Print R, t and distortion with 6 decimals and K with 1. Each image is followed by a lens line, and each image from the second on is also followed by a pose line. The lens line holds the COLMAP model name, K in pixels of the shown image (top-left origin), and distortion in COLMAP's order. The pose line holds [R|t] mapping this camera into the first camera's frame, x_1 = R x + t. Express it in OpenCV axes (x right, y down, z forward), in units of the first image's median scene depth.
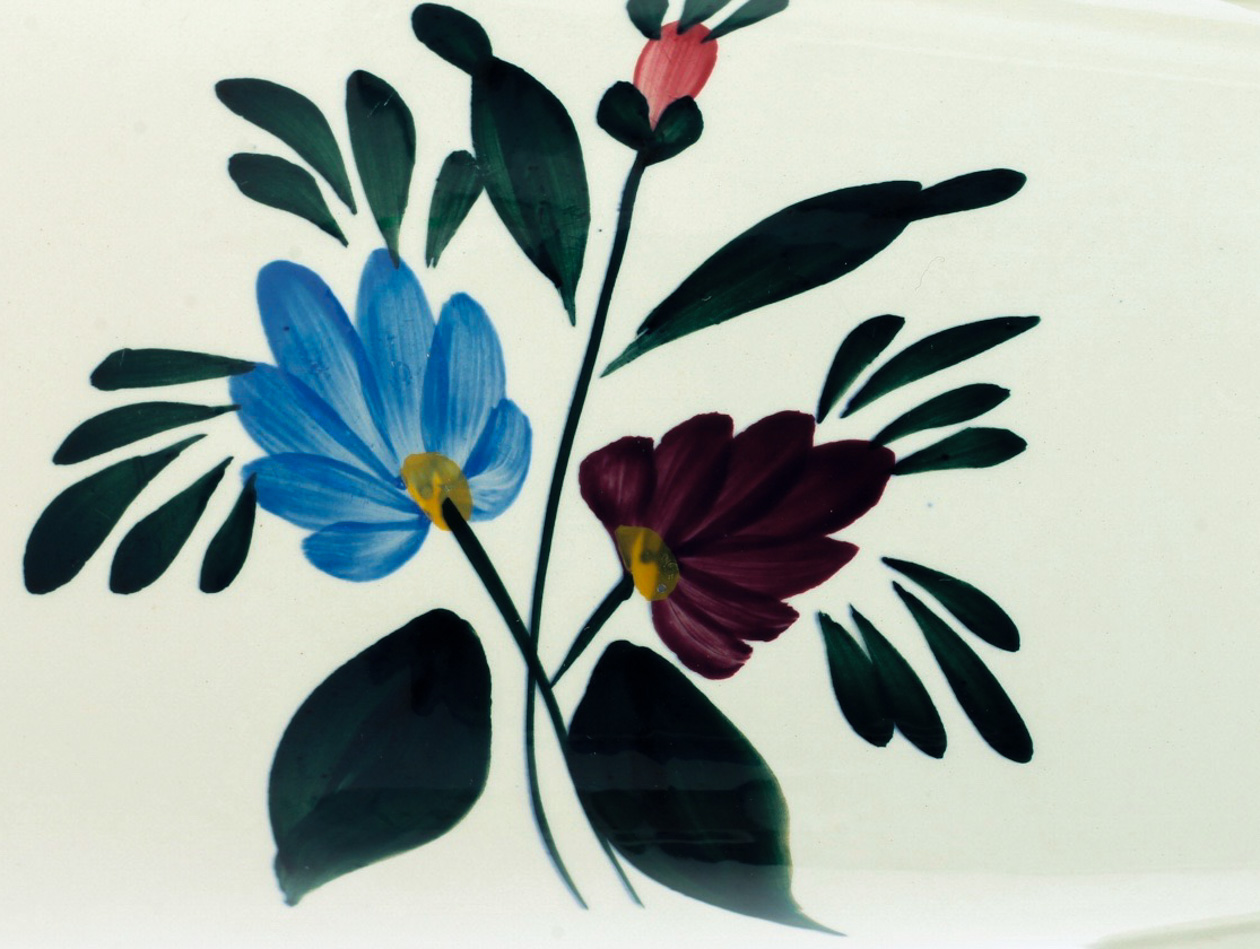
lens RADIAL K [[2829.3, 0, 630.0], [0, 2829.3, 474.5], [0, 0, 1]] dist [-0.062295, -0.083088]
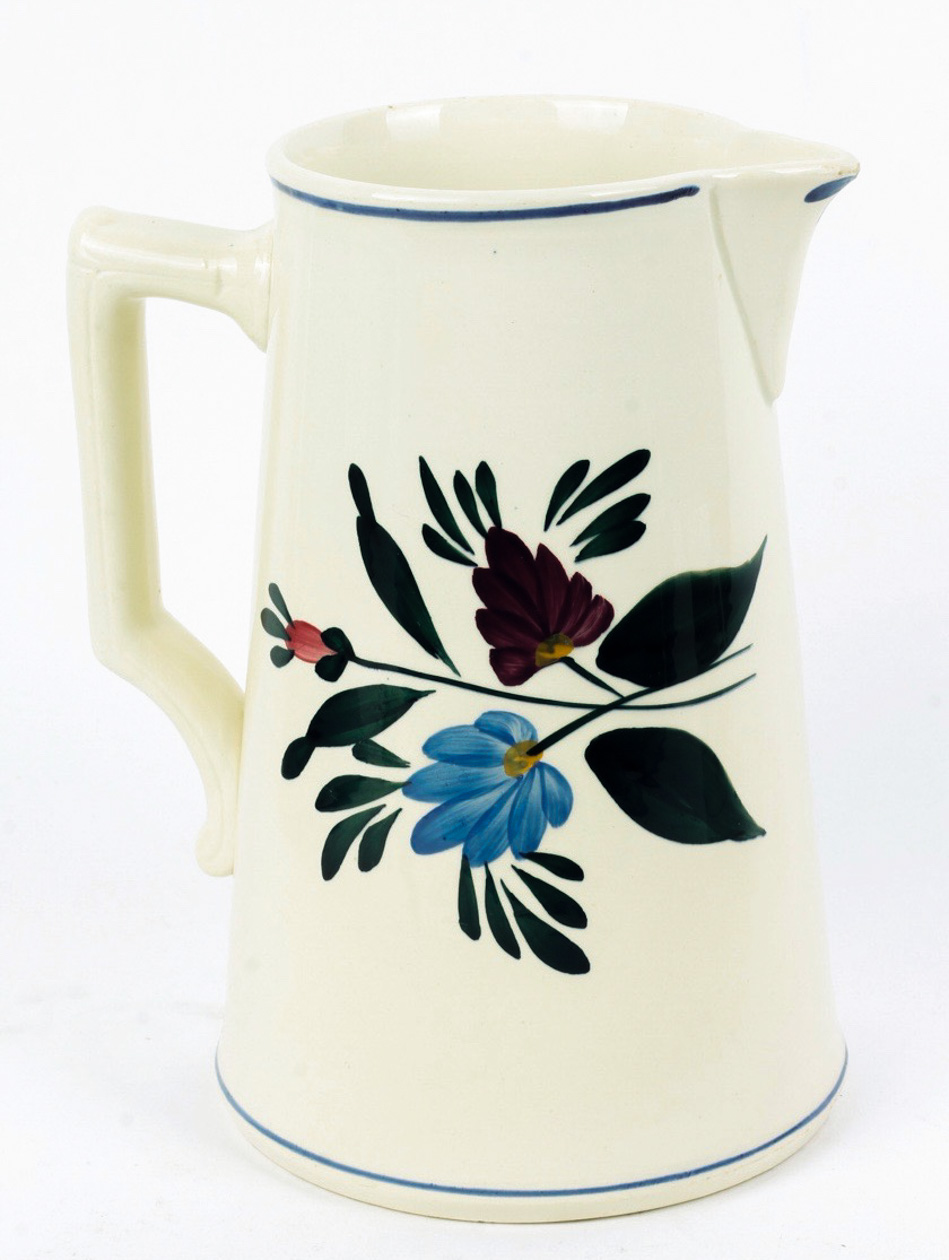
lens RADIAL K [[1764.5, 0, 474.6], [0, 1764.5, 653.8], [0, 0, 1]] dist [0.006808, 0.001303]
pose [[-0.031189, -0.999510, -0.002811, 0.008345], [0.996536, -0.030879, -0.077222, 0.068229], [0.077097, -0.005209, 0.997010, -0.211659]]
